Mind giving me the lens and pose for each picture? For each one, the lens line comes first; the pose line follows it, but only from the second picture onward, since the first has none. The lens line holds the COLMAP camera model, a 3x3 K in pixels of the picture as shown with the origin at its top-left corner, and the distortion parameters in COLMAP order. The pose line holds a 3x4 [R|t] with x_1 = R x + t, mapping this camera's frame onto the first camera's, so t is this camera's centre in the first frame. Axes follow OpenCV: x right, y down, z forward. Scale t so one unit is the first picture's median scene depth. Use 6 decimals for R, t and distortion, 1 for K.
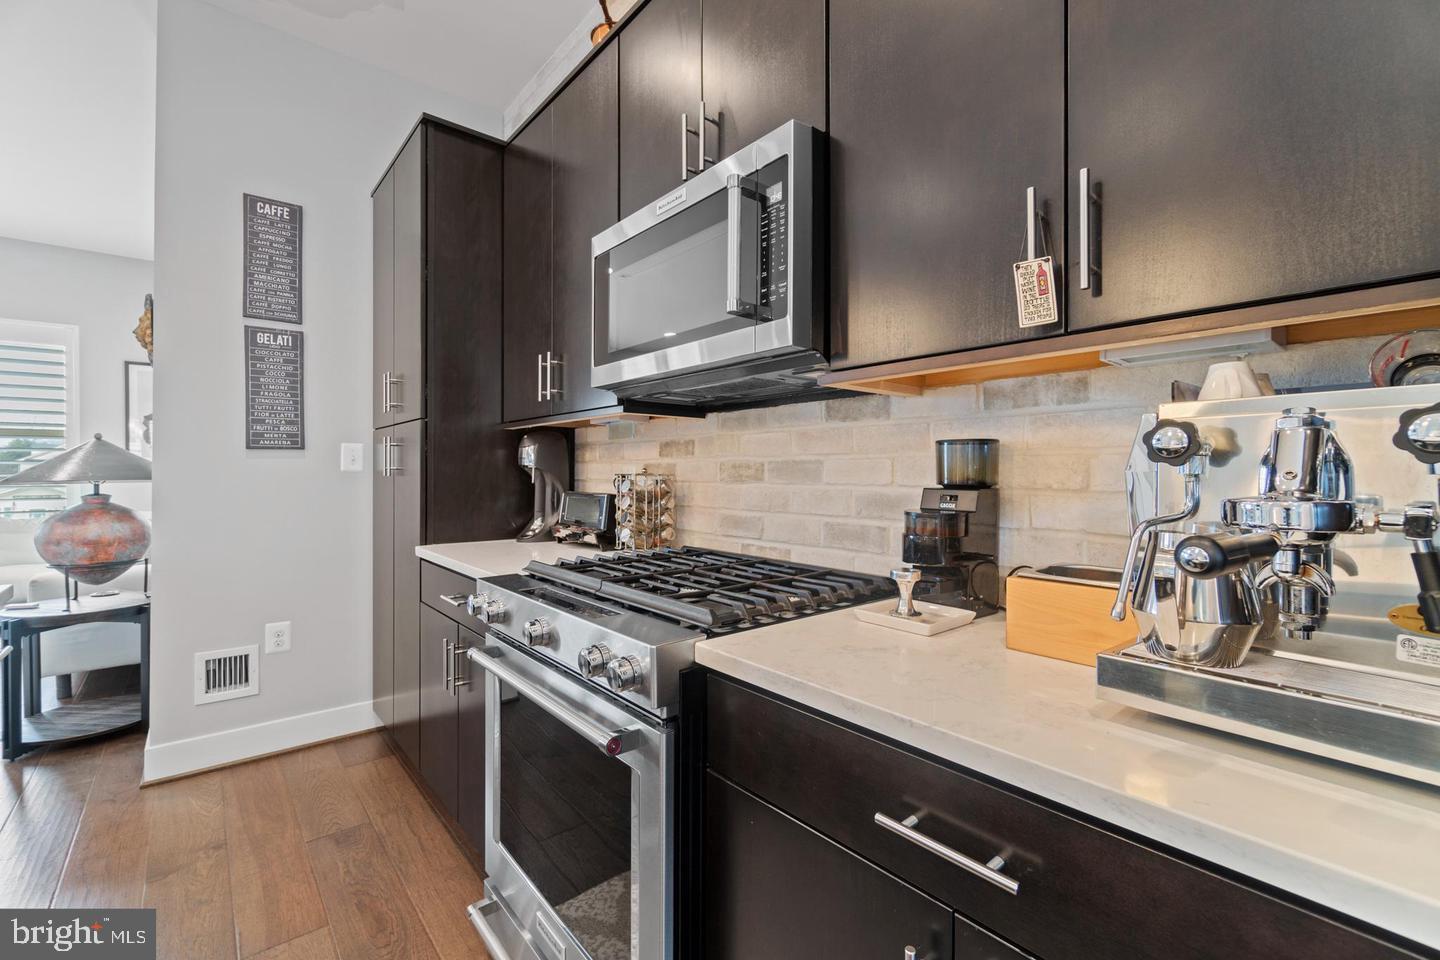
lens RADIAL K [[621.1, 0, 716.2], [0, 621.1, 475.4], [0, 0, 1]] dist [-0.002811, 0.000422]
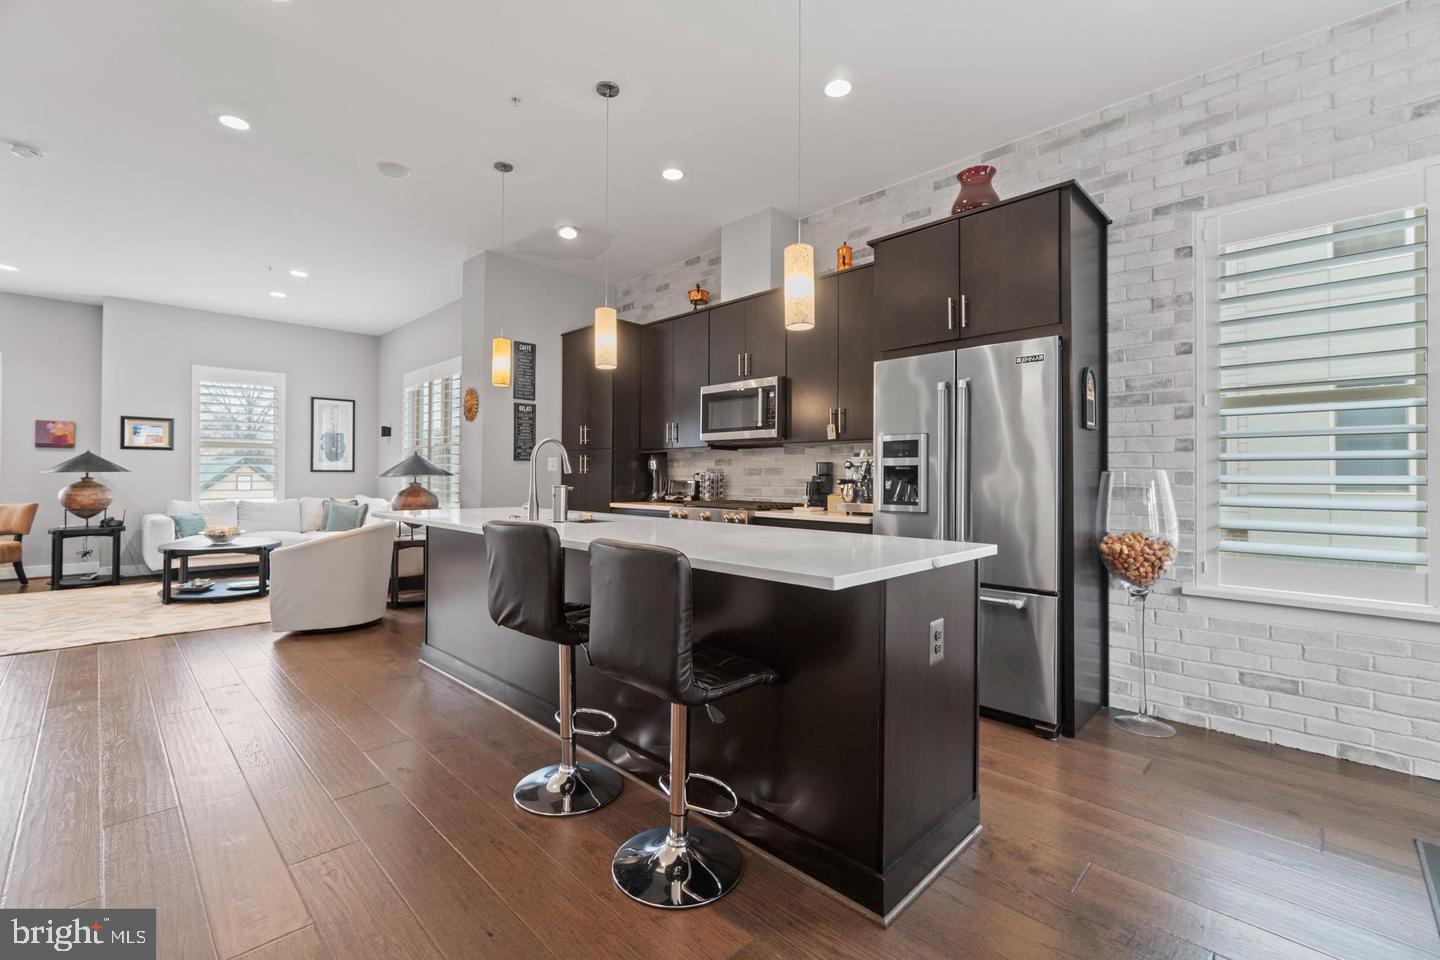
lens RADIAL K [[621.1, 0, 721.9], [0, 621.1, 478.5], [0, 0, 1]] dist [-0.002811, 0.000422]
pose [[0.995808, 0.005053, 0.091325, -0.241808], [-0.004566, 0.999974, -0.005547, 0.028074], [-0.091351, 0.005107, 0.995806, -1.191414]]
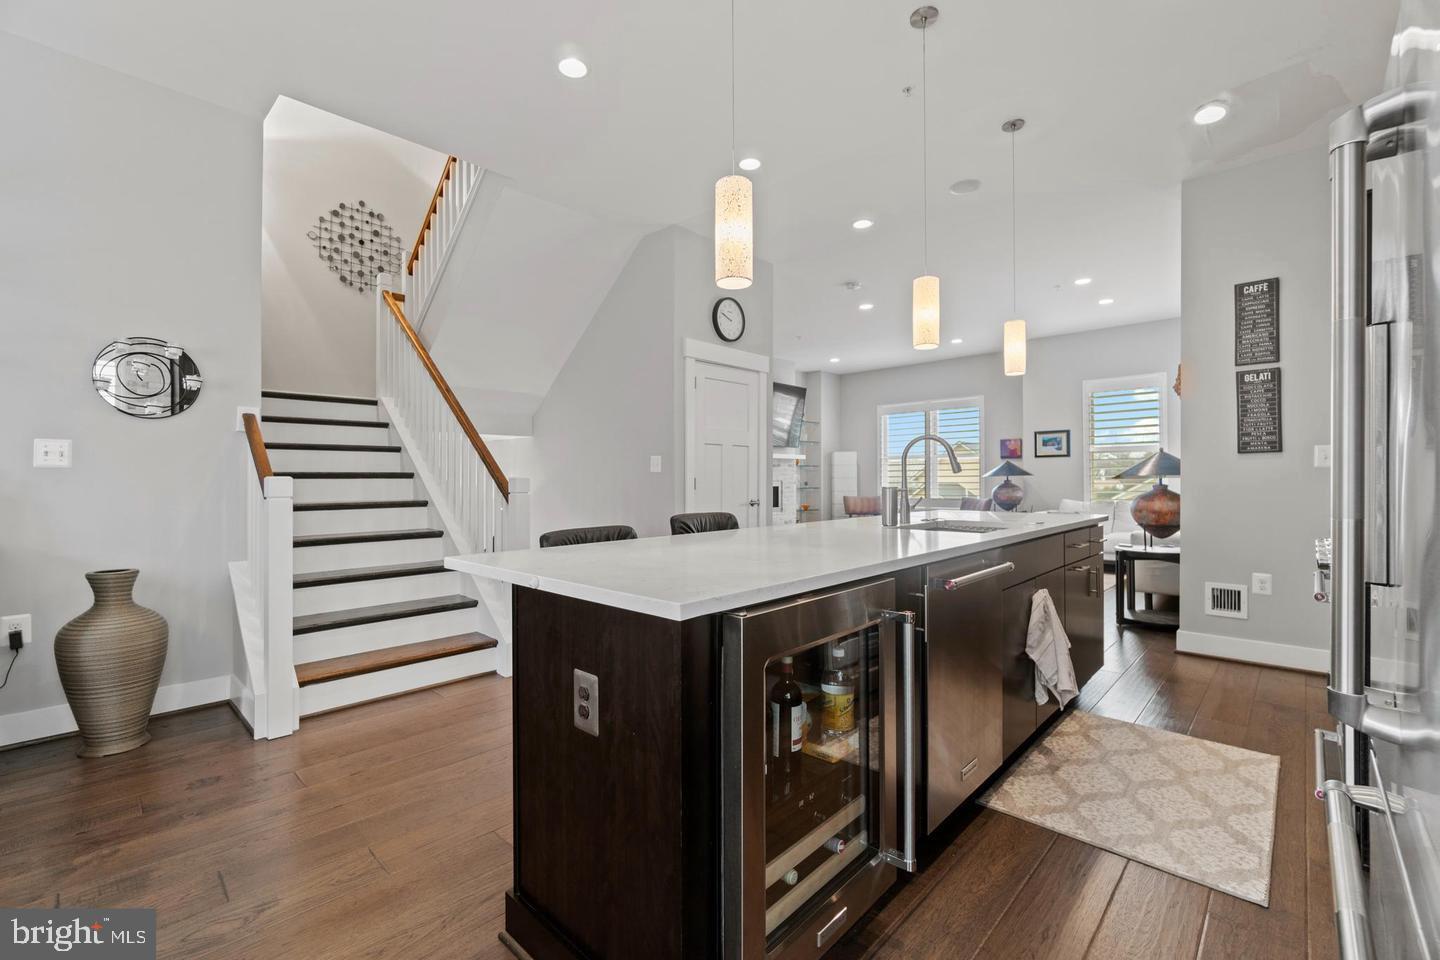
lens RADIAL K [[621.1, 0, 708.0], [0, 621.1, 472.1], [0, 0, 1]] dist [-0.002811, 0.000422]
pose [[0.102975, -0.011589, -0.994616, 0.604900], [-0.004815, 0.999915, -0.012149, 0.027153], [0.994672, 0.006040, 0.102910, -0.432706]]
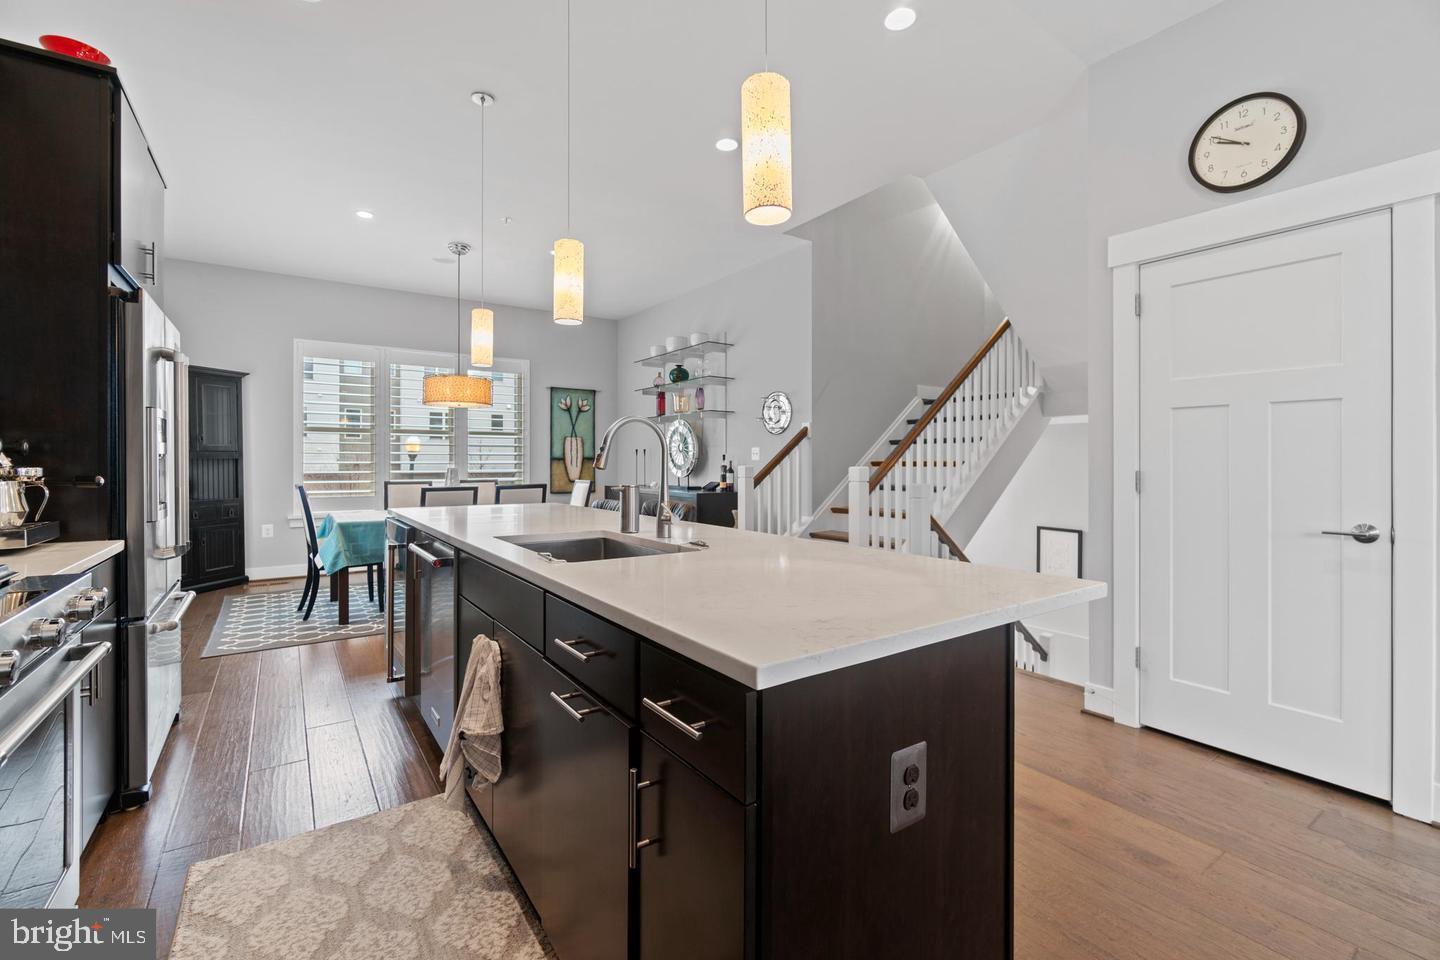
lens RADIAL K [[621.1, 0, 718.7], [0, 621.1, 465.5], [0, 0, 1]] dist [-0.002811, 0.000422]
pose [[-0.996054, -0.003058, 0.088700, -0.648401], [-0.002000, 0.999926, 0.012016, -0.002606], [-0.088730, 0.011791, -0.995986, 0.865182]]
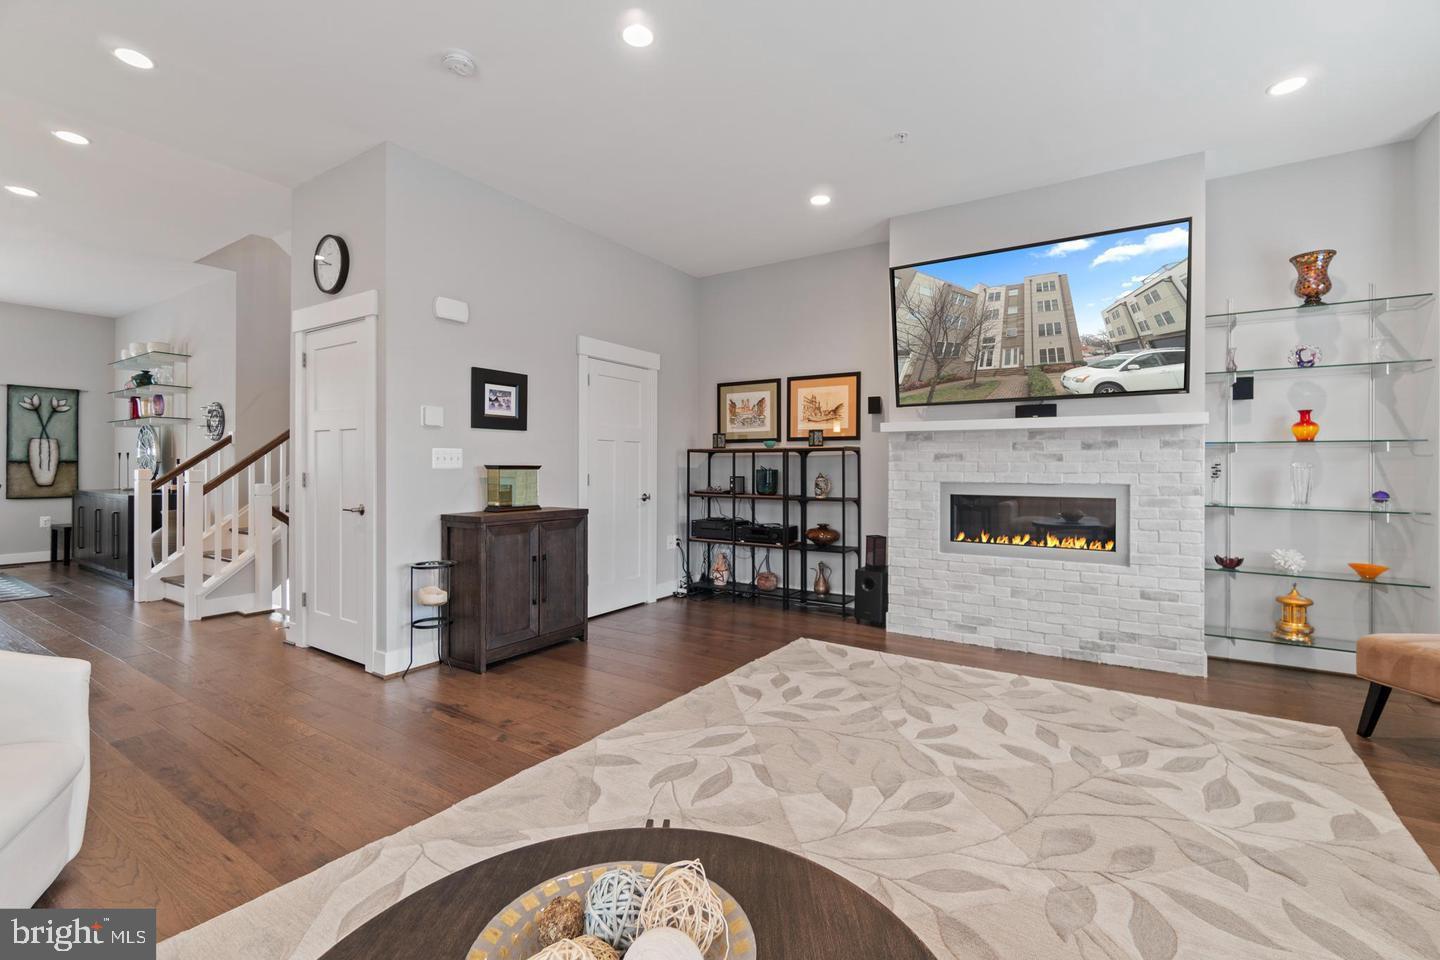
lens RADIAL K [[621.1, 0, 723.3], [0, 621.1, 471.5], [0, 0, 1]] dist [-0.002811, 0.000422]
pose [[-0.955486, -0.007606, -0.294939, -1.839864], [-0.010383, 0.999915, 0.007849, -0.008608], [0.294855, 0.010562, -0.955484, 1.555979]]
